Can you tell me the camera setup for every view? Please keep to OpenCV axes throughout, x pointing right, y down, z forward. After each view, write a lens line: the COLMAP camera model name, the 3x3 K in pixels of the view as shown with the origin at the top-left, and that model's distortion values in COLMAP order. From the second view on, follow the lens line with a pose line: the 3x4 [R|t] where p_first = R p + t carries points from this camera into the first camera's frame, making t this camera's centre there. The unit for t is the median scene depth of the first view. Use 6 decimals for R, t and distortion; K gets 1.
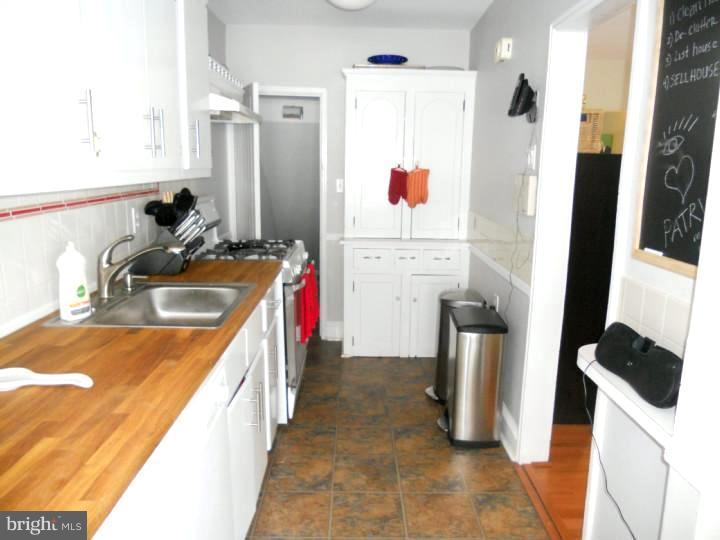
lens RADIAL K [[555.4, 0, 360.0], [0, 555.4, 270.0], [0, 0, 1]] dist [-0.005167, -0.000267]
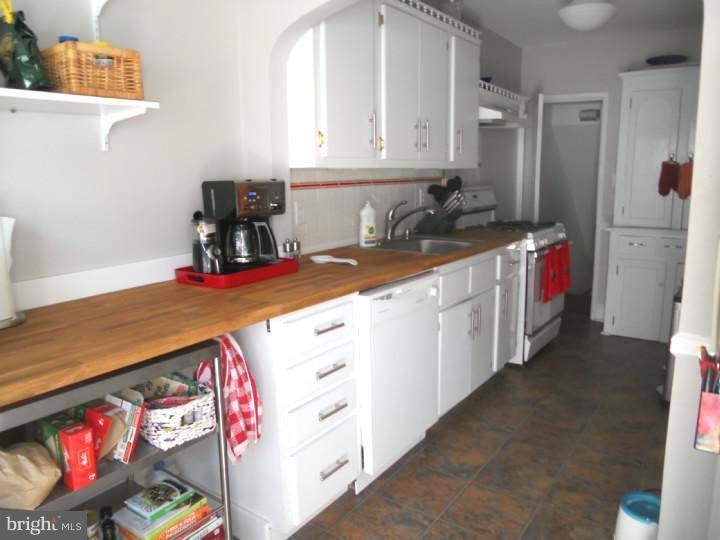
lens RADIAL K [[555.4, 0, 360.0], [0, 555.4, 270.0], [0, 0, 1]] dist [-0.005167, -0.000267]
pose [[0.820504, 0.081303, -0.565830, 0.267885], [-0.091071, 0.995783, 0.011022, 0.086531], [0.564340, 0.042487, 0.824448, -0.256839]]
